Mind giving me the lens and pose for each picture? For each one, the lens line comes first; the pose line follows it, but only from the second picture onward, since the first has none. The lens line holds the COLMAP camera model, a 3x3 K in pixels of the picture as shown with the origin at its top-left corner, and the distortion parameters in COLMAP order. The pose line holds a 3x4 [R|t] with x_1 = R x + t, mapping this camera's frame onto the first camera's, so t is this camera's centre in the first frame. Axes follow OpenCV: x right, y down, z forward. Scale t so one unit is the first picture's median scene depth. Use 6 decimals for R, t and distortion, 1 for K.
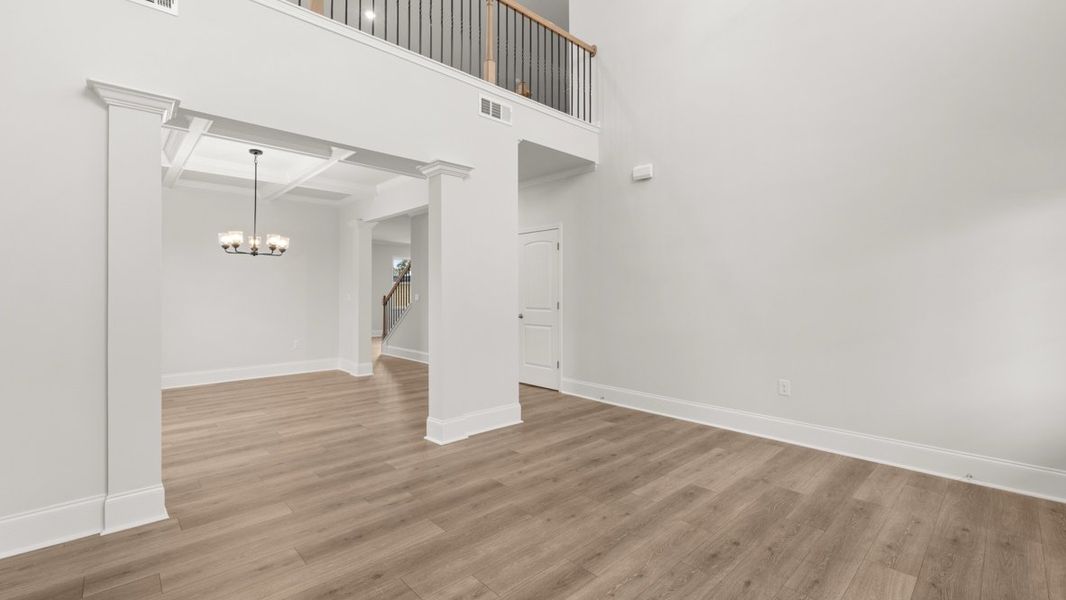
lens RADIAL K [[450.2, 0, 521.8], [0, 450.2, 297.9], [0, 0, 1]] dist [-0.001705, -0.000028]
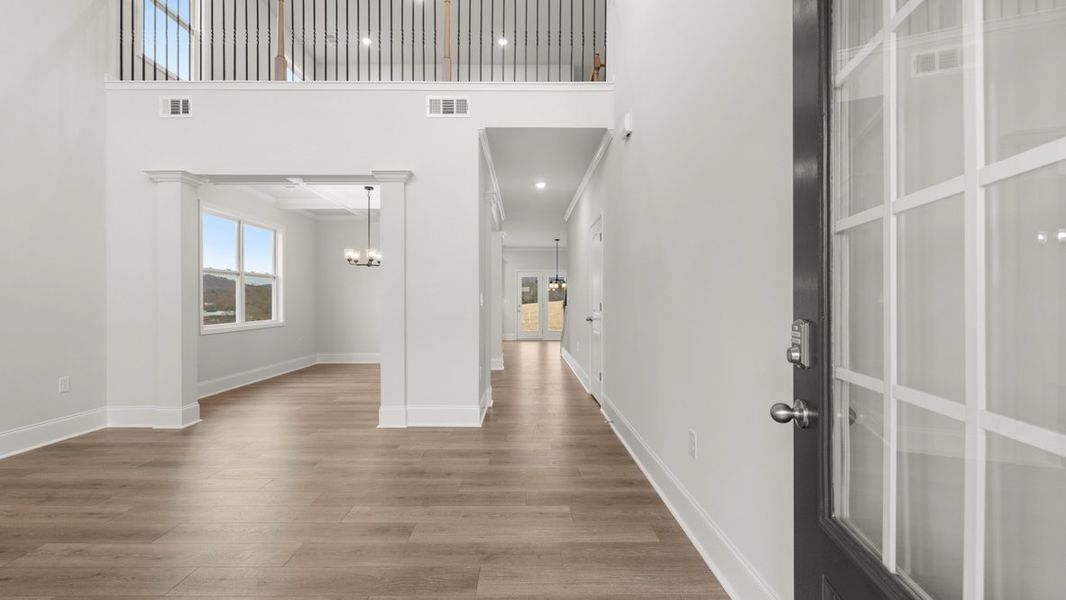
lens RADIAL K [[446.1, 0, 529.4], [0, 446.1, 305.9], [0, 0, 1]] dist [-0.000359, -0.000150]
pose [[0.739428, 0.005516, -0.673213, 0.800164], [-0.007798, 0.999970, -0.000372, 0.024695], [0.673191, 0.005524, 0.739448, 0.424788]]
